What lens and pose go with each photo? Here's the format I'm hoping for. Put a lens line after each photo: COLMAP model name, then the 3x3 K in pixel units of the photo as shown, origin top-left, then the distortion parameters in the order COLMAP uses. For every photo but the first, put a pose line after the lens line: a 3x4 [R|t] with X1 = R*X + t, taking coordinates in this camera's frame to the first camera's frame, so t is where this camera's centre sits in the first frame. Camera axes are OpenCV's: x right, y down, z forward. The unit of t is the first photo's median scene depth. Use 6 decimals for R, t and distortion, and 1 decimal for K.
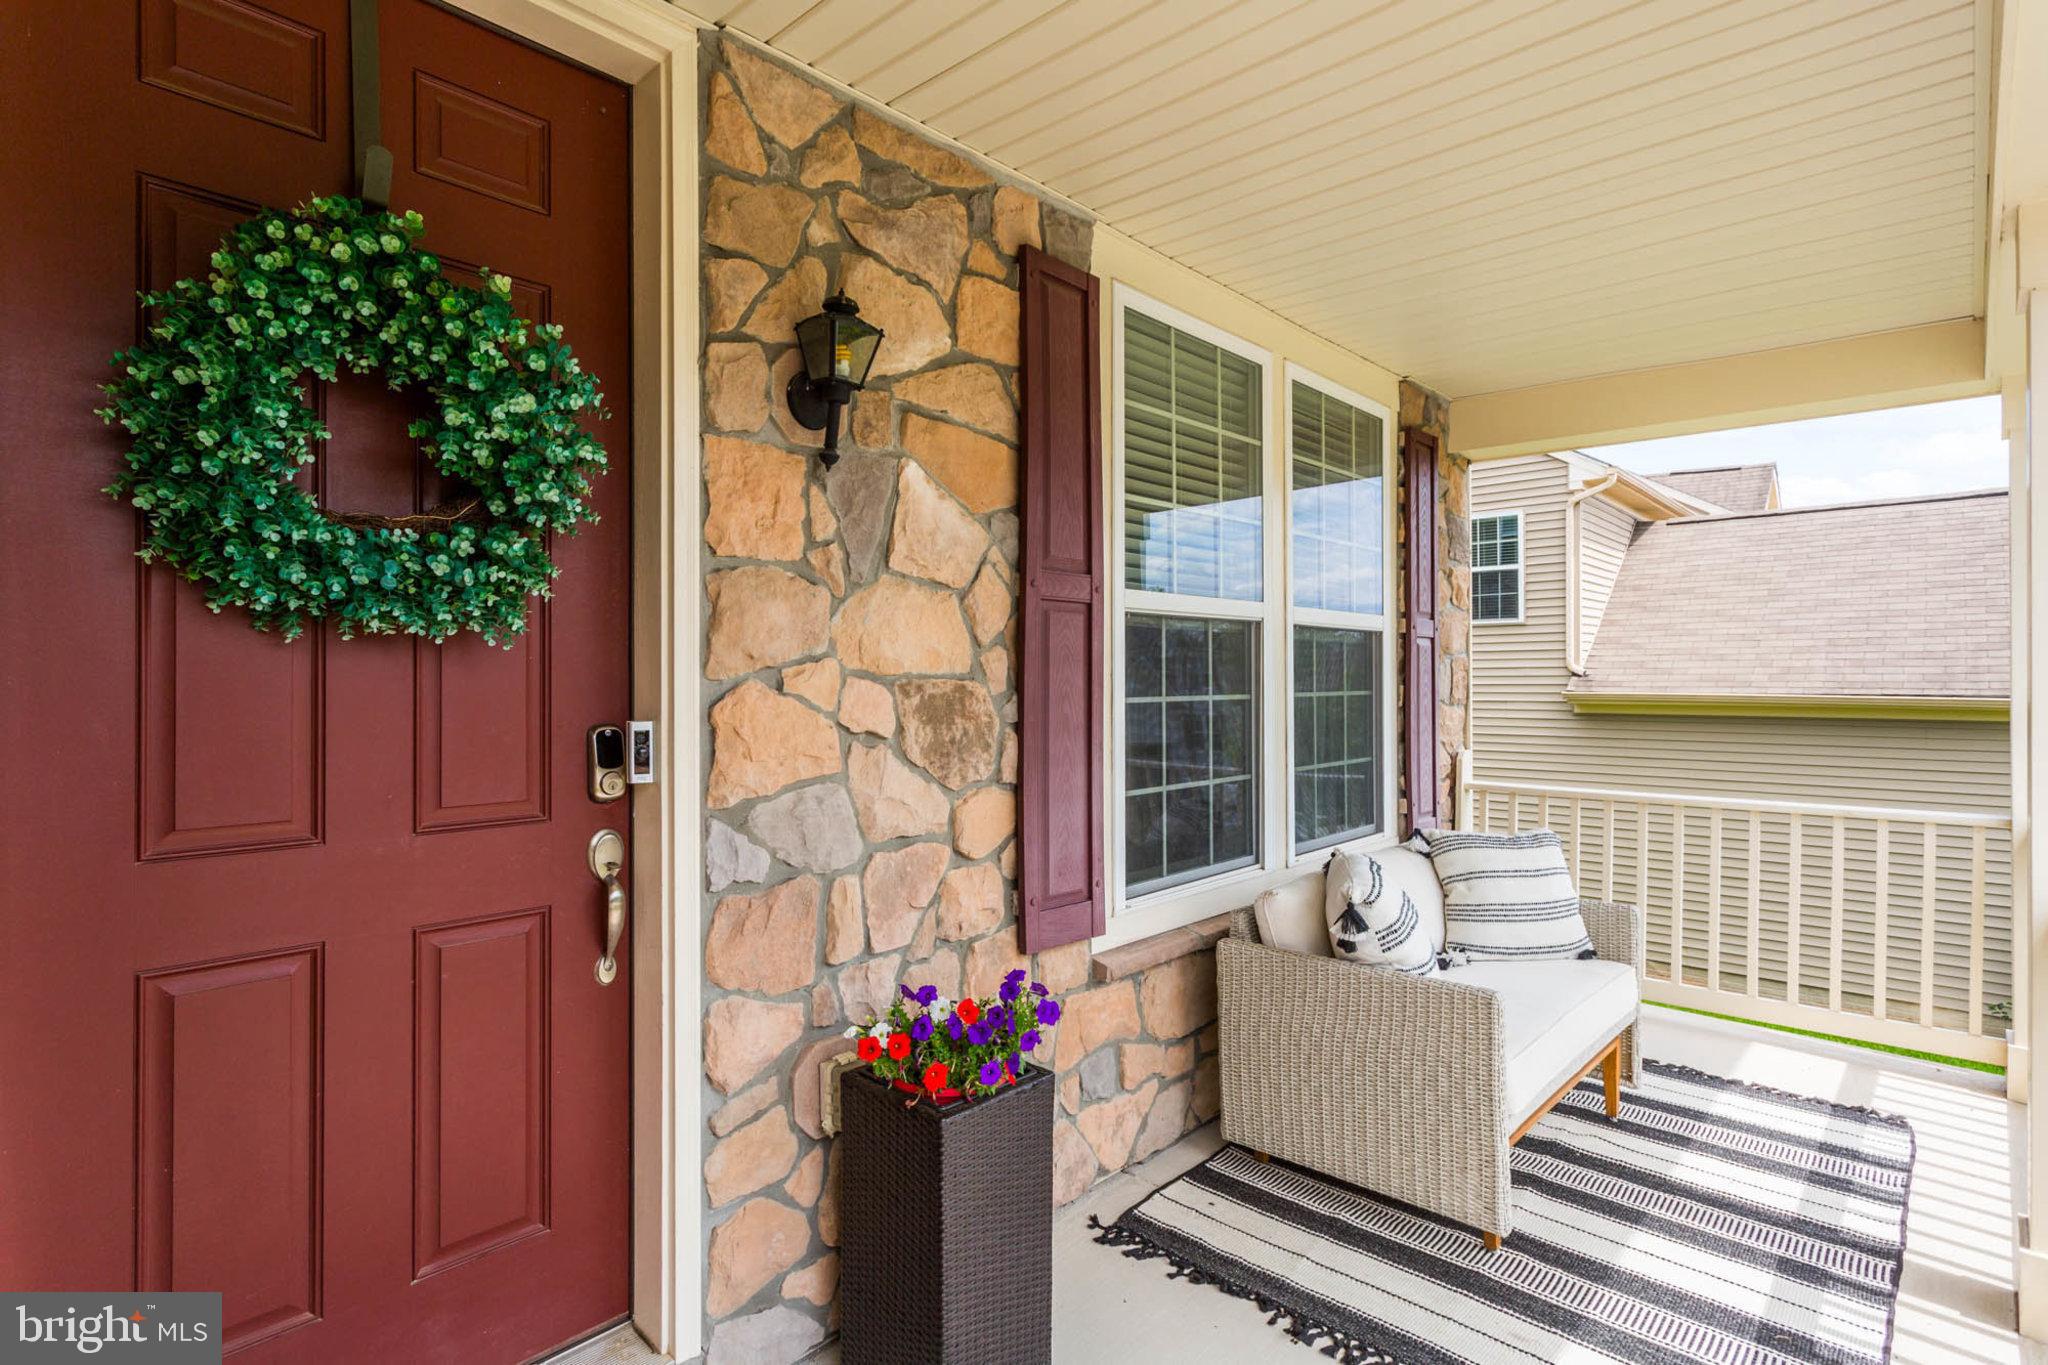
lens RADIAL K [[1003.1, 0, 1026.6], [0, 1003.1, 676.8], [0, 0, 1]] dist [0.014915, 0.000366]
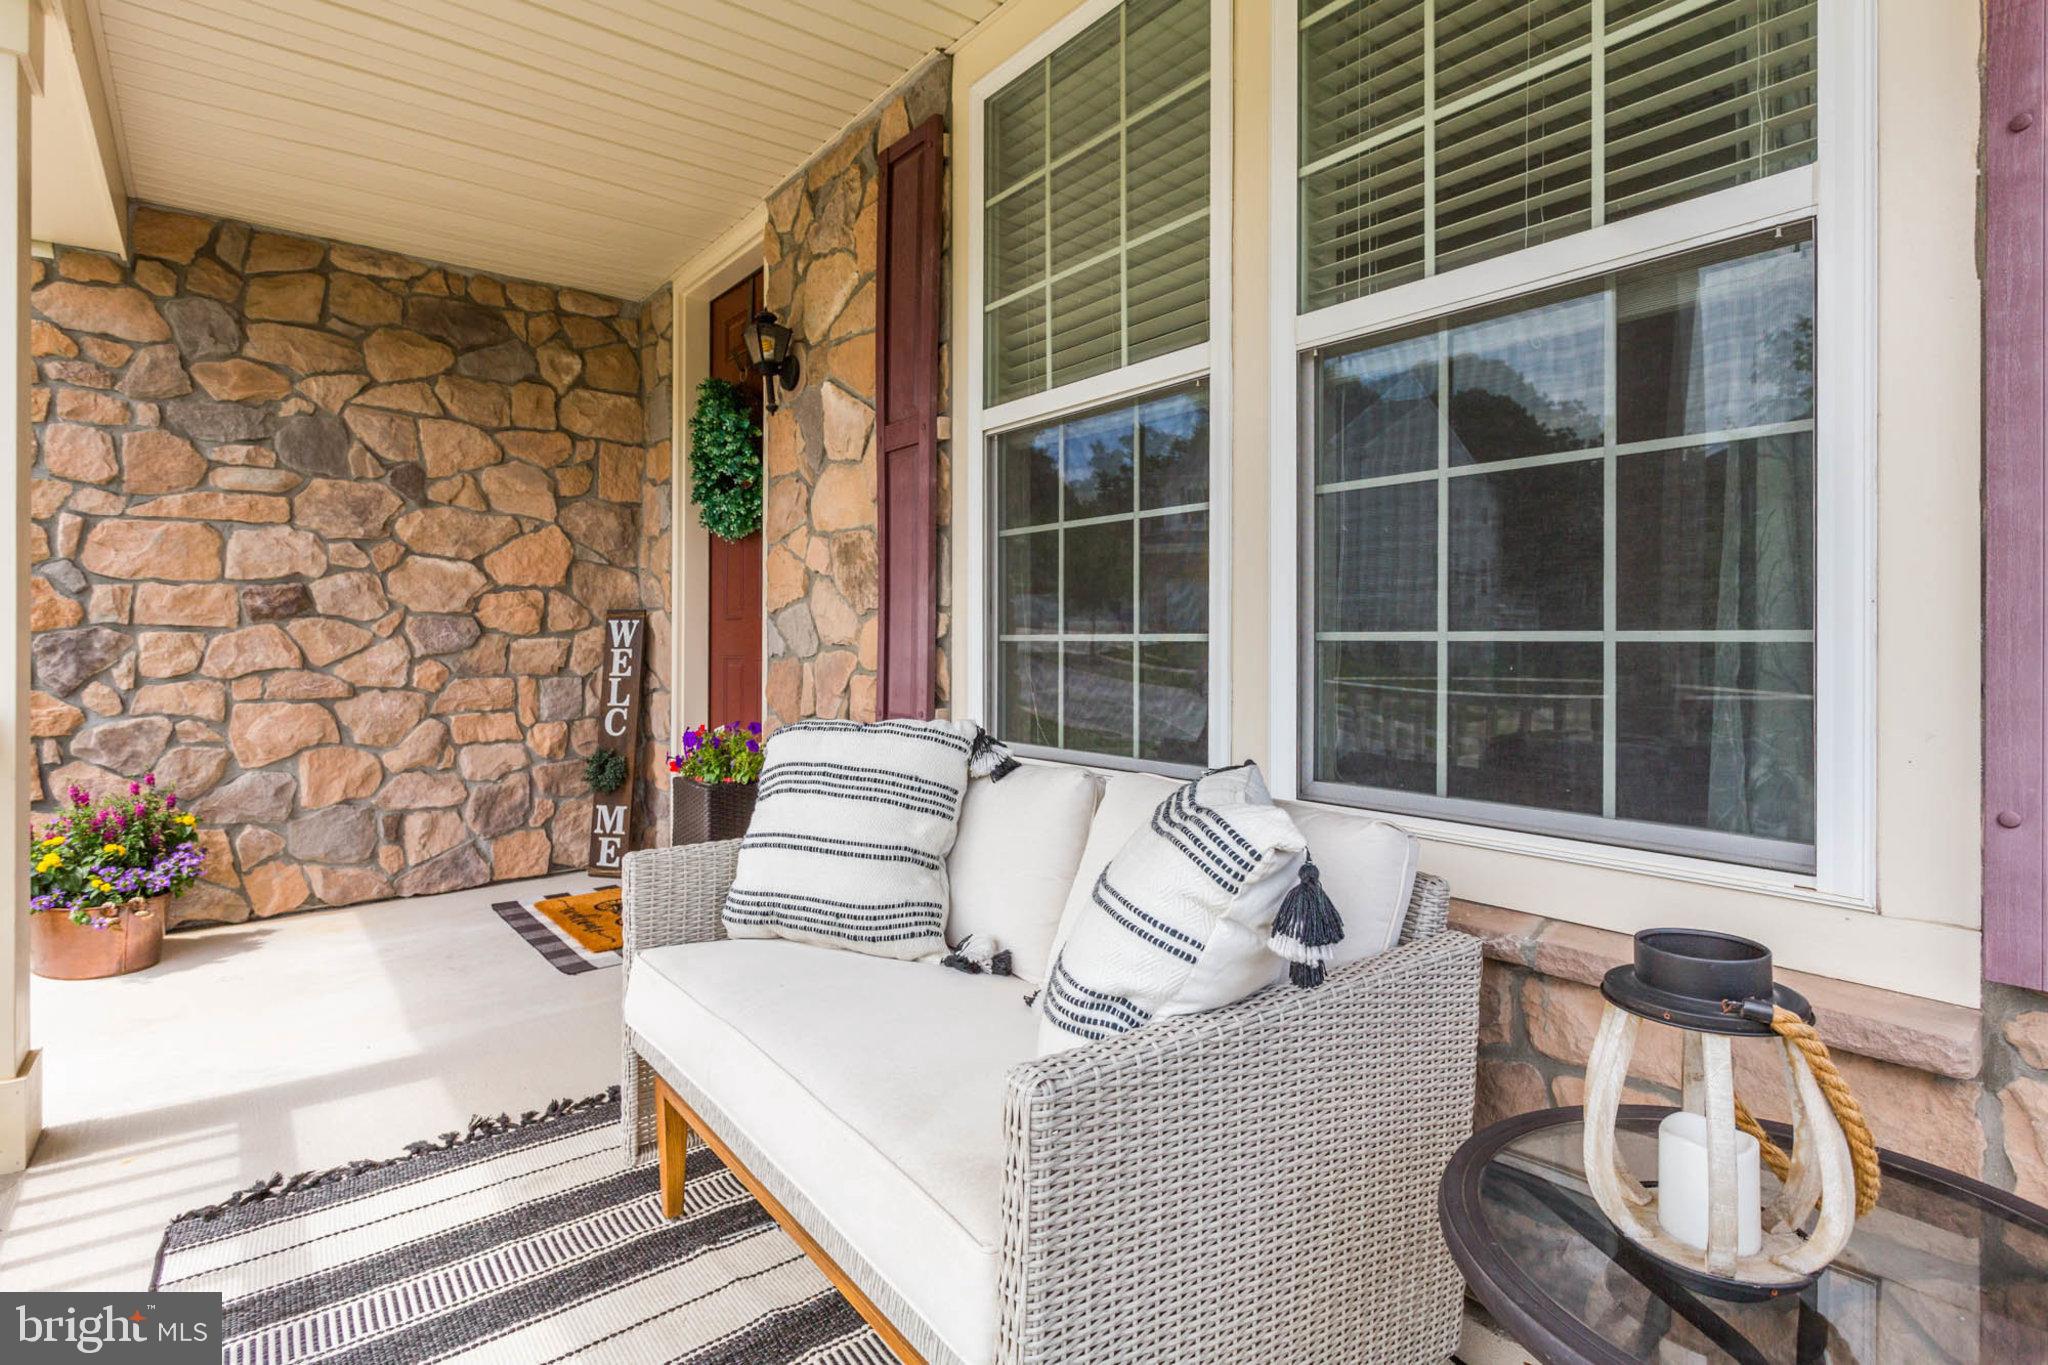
lens RADIAL K [[1019.5, 0, 1026.9], [0, 1019.5, 631.3], [0, 0, 1]] dist [0.042540, 0.000231]
pose [[-0.158529, -0.005270, -0.987340, 1.193250], [0.000102, 0.999986, -0.005354, 0.139911], [0.987354, -0.000949, -0.158526, 1.397344]]
